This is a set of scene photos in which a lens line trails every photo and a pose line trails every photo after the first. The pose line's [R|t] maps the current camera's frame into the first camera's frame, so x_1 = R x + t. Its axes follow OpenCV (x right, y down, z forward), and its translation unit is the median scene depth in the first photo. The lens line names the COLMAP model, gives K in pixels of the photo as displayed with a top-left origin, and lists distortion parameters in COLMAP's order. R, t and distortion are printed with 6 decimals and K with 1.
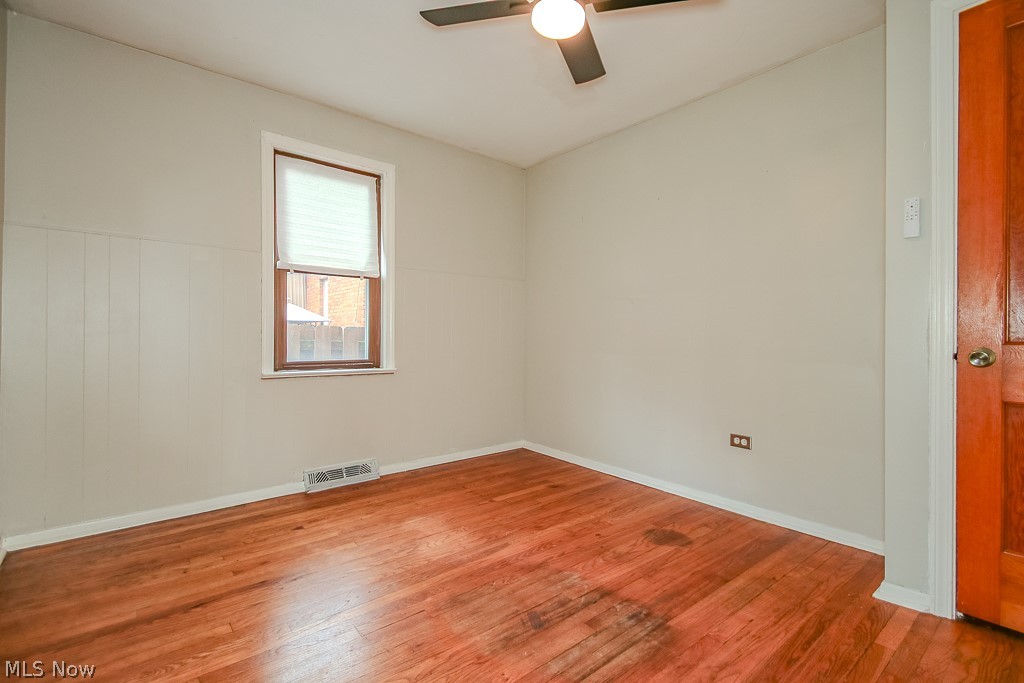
lens RADIAL K [[470.5, 0, 514.1], [0, 470.5, 337.4], [0, 0, 1]] dist [0.027962, -0.019334]
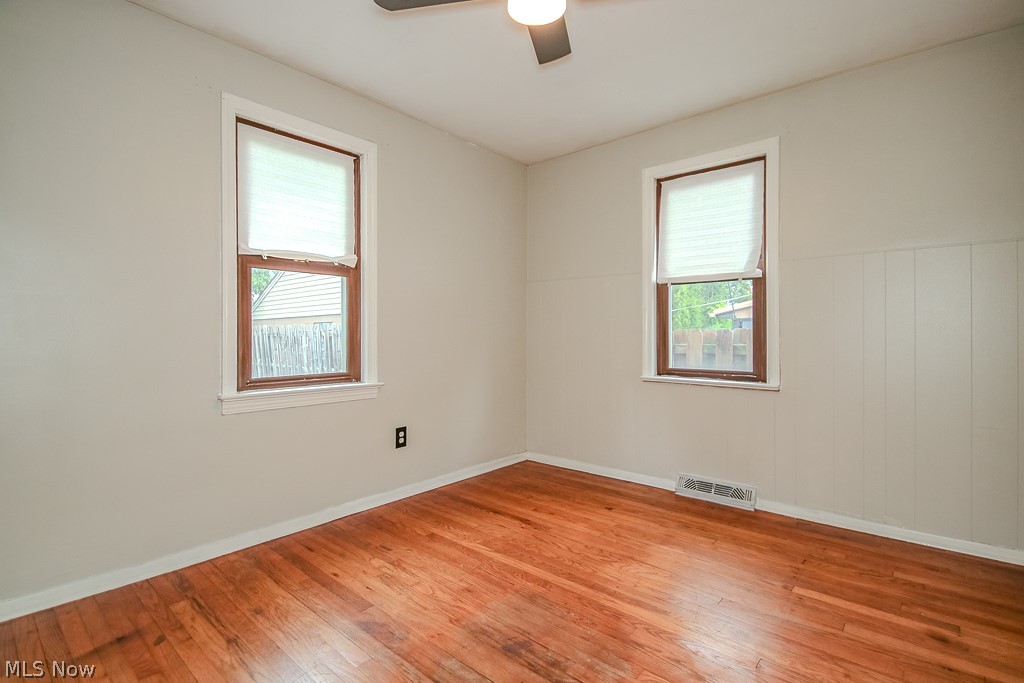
lens RADIAL K [[487.7, 0, 505.7], [0, 487.7, 331.4], [0, 0, 1]] dist [0.019910, -0.018683]
pose [[0.144158, -0.005923, -0.989537, 0.732799], [0.001733, 0.999982, -0.005733, -0.033332], [0.989553, -0.000888, 0.144165, 0.582039]]
